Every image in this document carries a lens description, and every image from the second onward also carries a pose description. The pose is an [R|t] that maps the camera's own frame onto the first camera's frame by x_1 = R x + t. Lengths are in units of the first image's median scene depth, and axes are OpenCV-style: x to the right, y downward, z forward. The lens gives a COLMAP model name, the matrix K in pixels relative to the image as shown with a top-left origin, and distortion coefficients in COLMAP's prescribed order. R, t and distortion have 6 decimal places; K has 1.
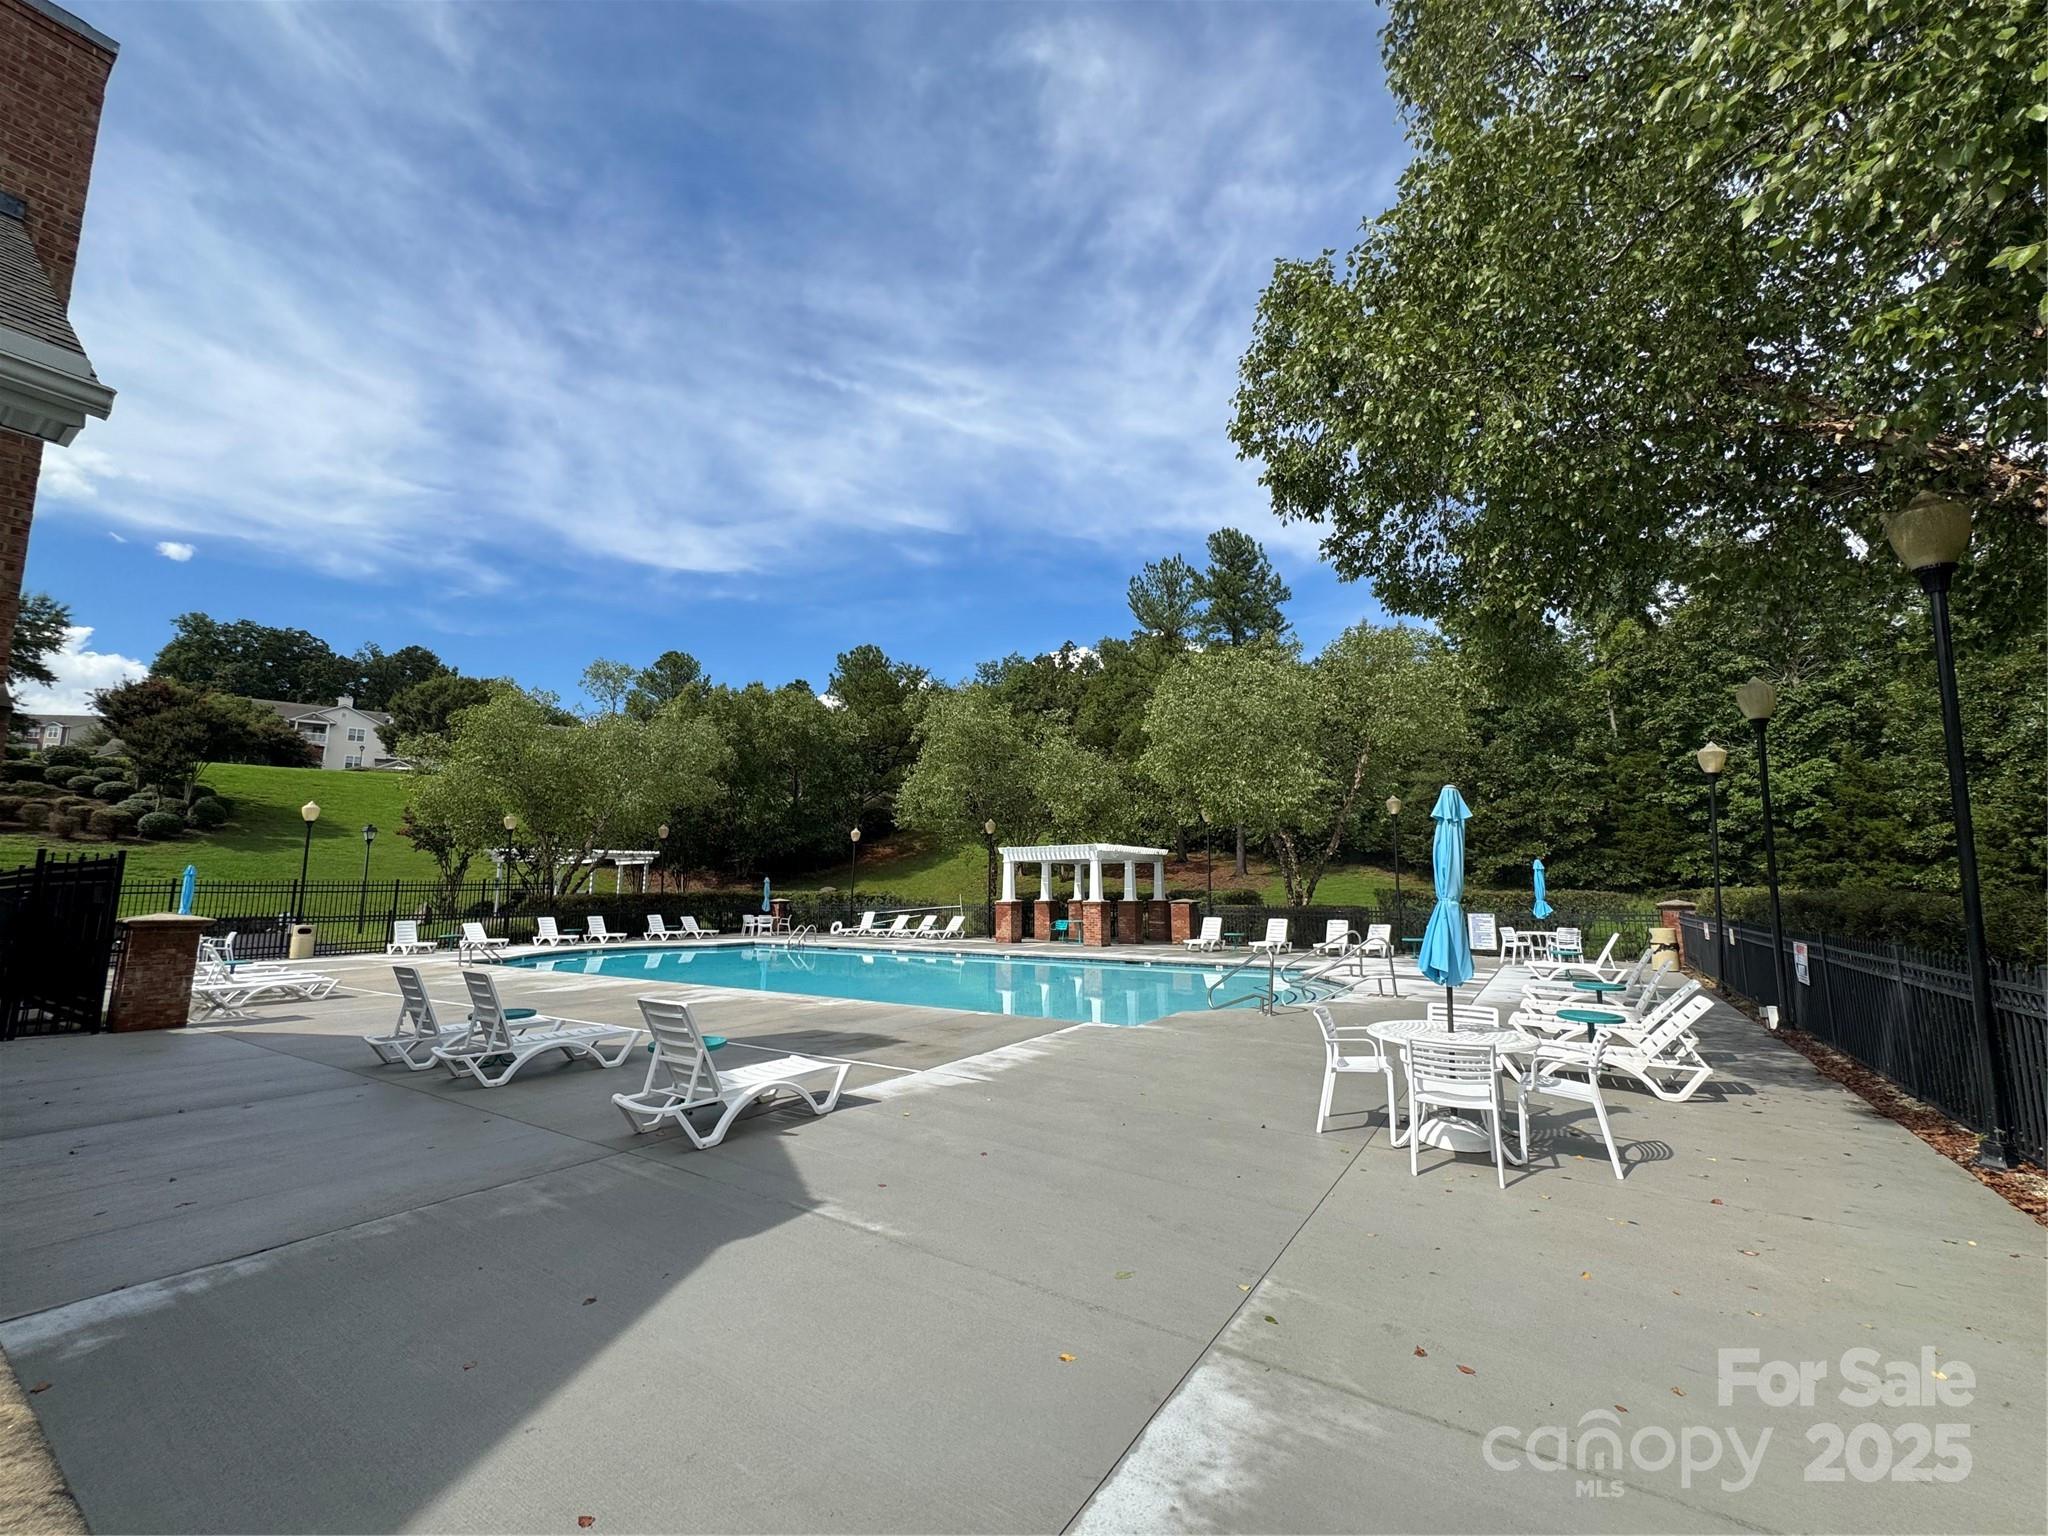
lens RADIAL K [[818.5, 0, 1026.6], [0, 818.5, 764.4], [0, 0, 1]] dist [-0.002157, 0.000138]
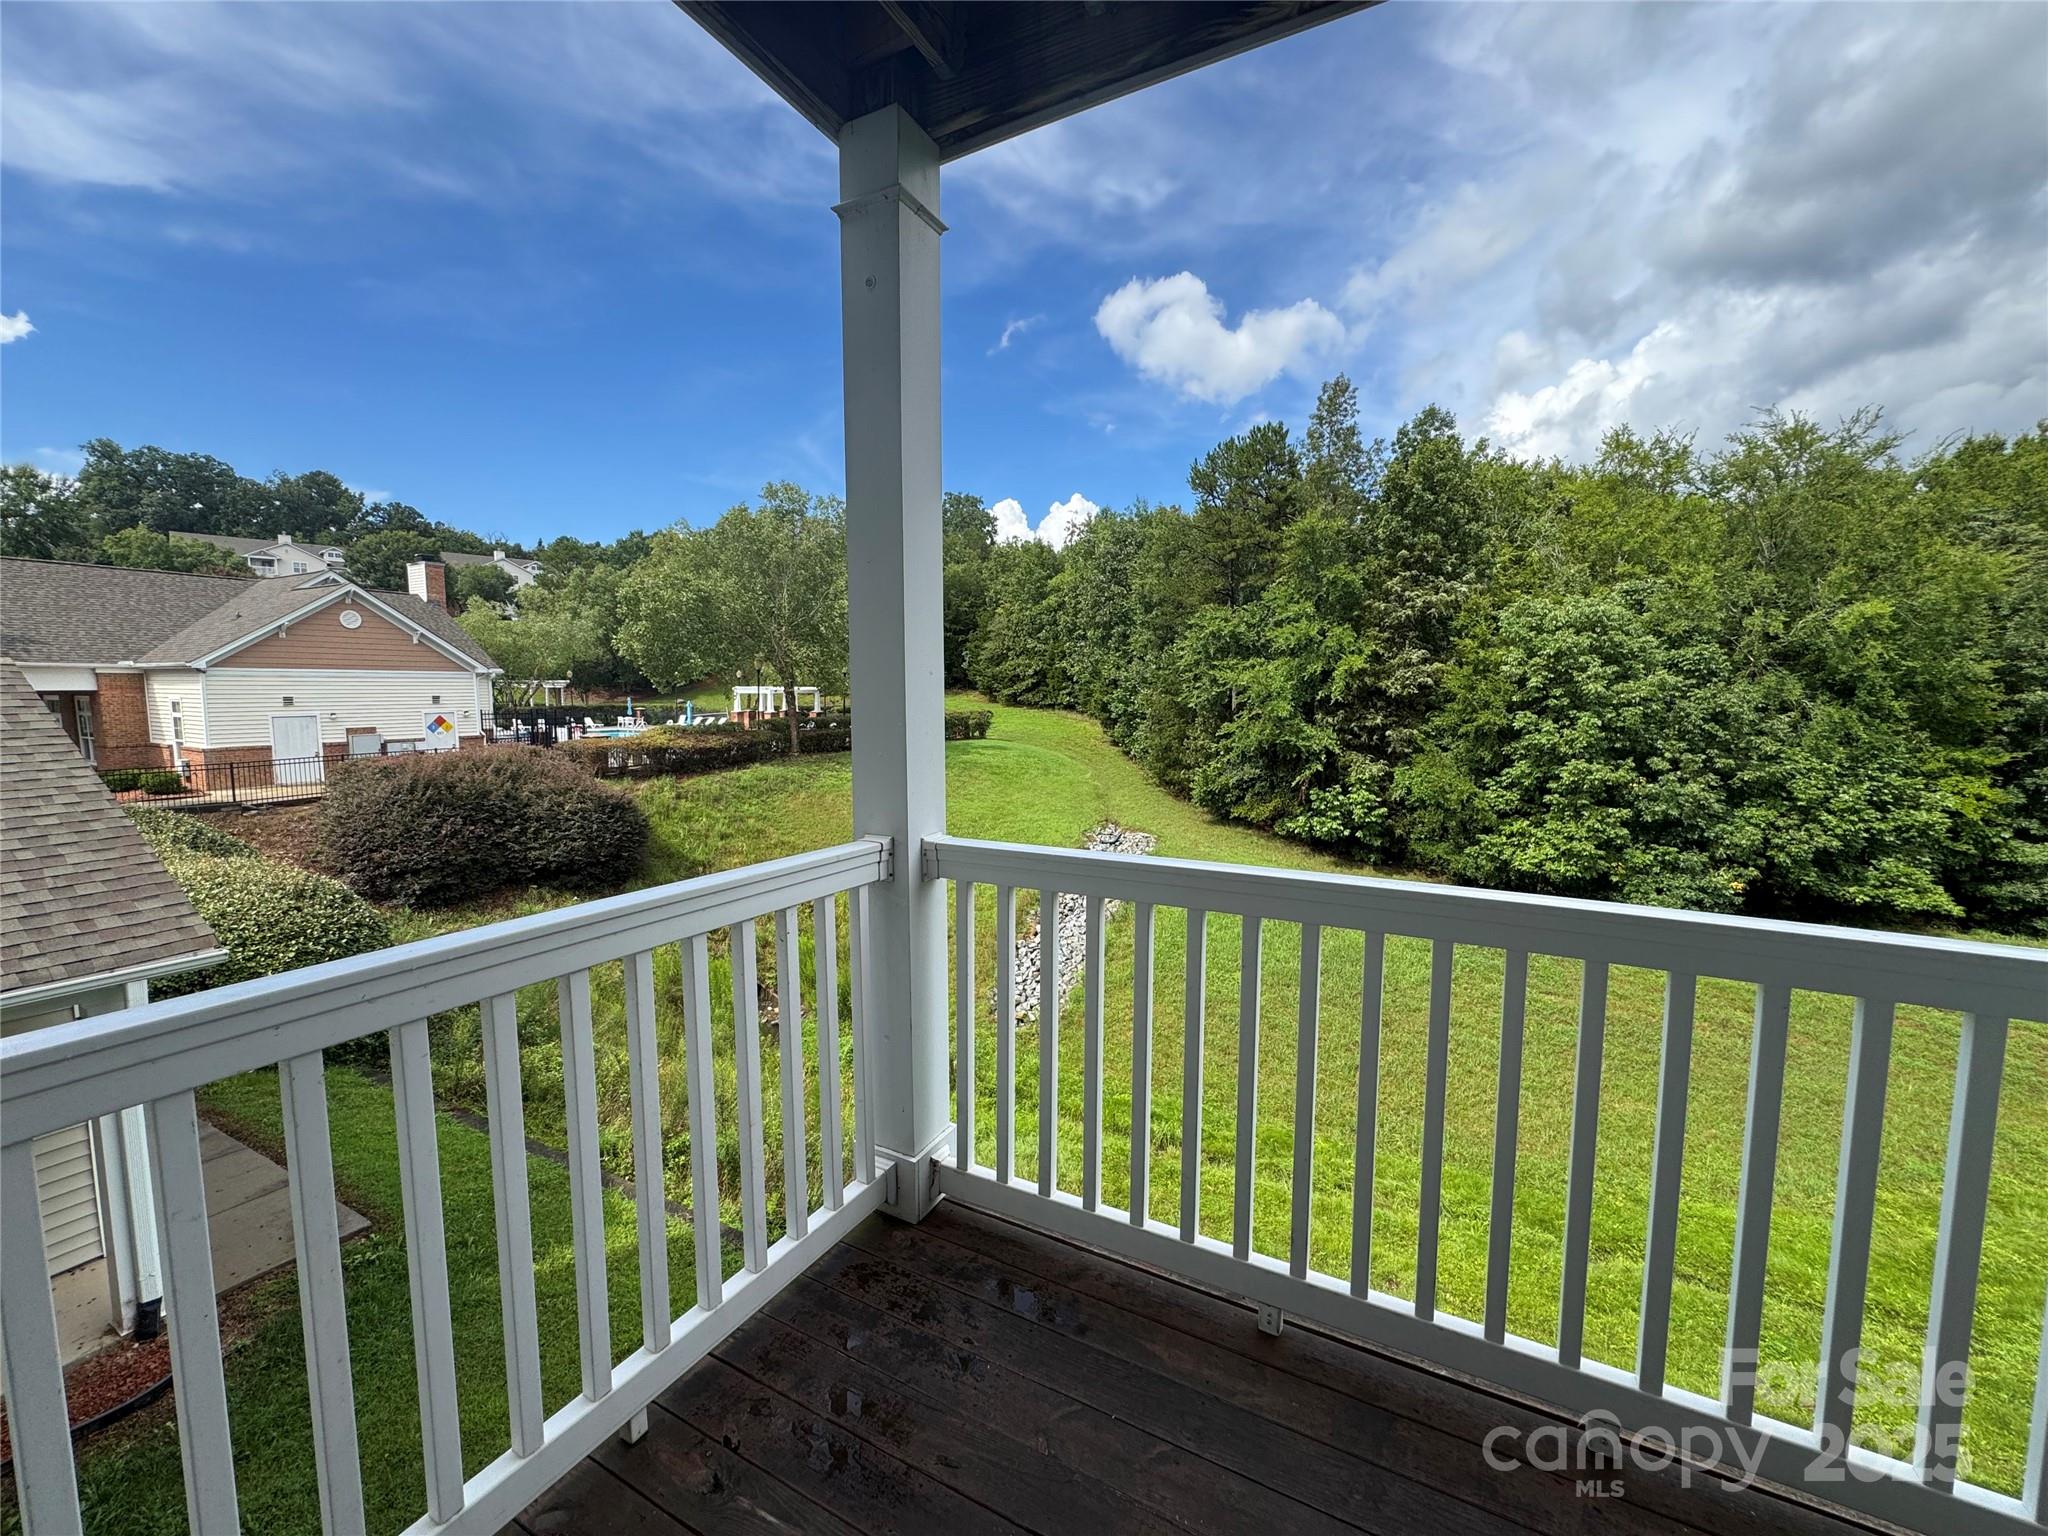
lens RADIAL K [[818.5, 0, 1026.6], [0, 818.5, 764.4], [0, 0, 1]] dist [-0.002157, 0.000138]
pose [[0.996649, -0.001743, 0.081775, 0.382268], [-0.017998, 0.970595, 0.240045, -0.157168], [-0.079788, -0.240713, 0.967311, -0.812210]]
